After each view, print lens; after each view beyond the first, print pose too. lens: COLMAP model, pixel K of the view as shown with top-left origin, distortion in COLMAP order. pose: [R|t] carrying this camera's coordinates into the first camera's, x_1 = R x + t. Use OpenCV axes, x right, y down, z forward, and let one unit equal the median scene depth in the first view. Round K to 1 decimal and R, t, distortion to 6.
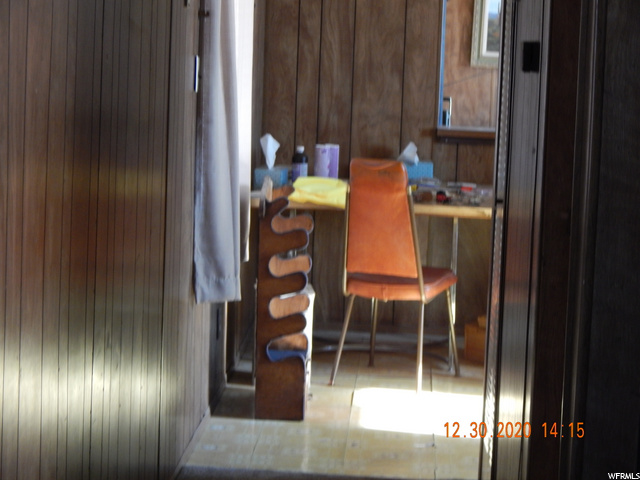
lens RADIAL K [[1973.2, 0, 320.0], [0, 1973.2, 240.0], [0, 0, 1]] dist [0.006956, -0.036657]
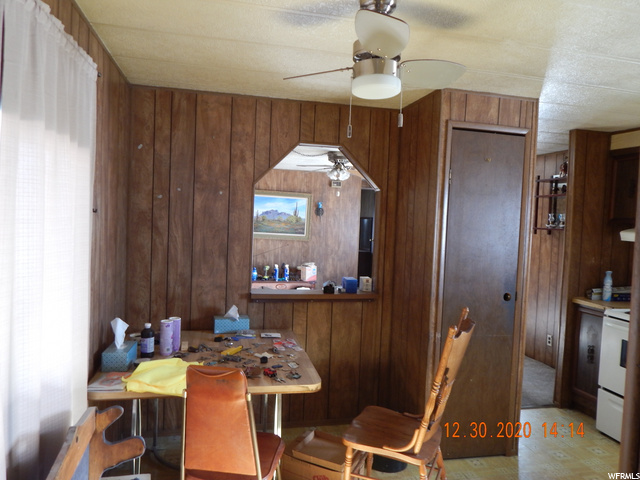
lens RADIAL K [[464.7, 0, 320.8], [0, 464.7, 233.8], [0, 0, 1]] dist [0.000789, -0.007467]
pose [[0.961956, -0.009901, 0.273025, 0.014755], [0.030871, 0.996882, -0.072618, -0.074446], [-0.271454, 0.078284, 0.959262, 0.645370]]
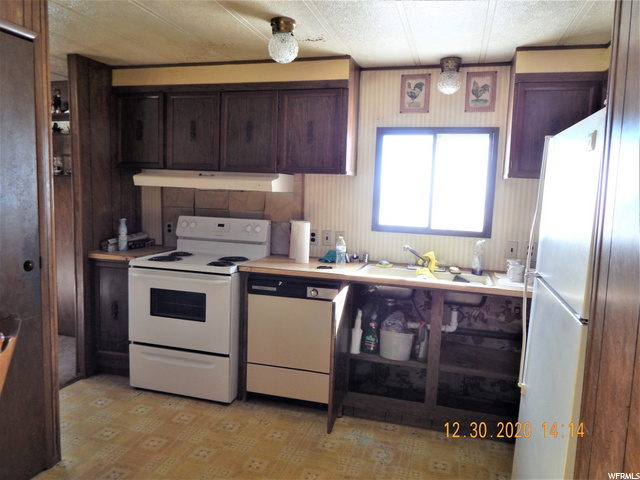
lens RADIAL K [[464.7, 0, 320.8], [0, 464.7, 233.8], [0, 0, 1]] dist [0.000789, -0.007467]
pose [[0.224467, -0.131510, 0.965567, 0.032866], [0.102147, 0.988569, 0.110897, -0.076772], [-0.969113, 0.073737, 0.235334, 0.714131]]
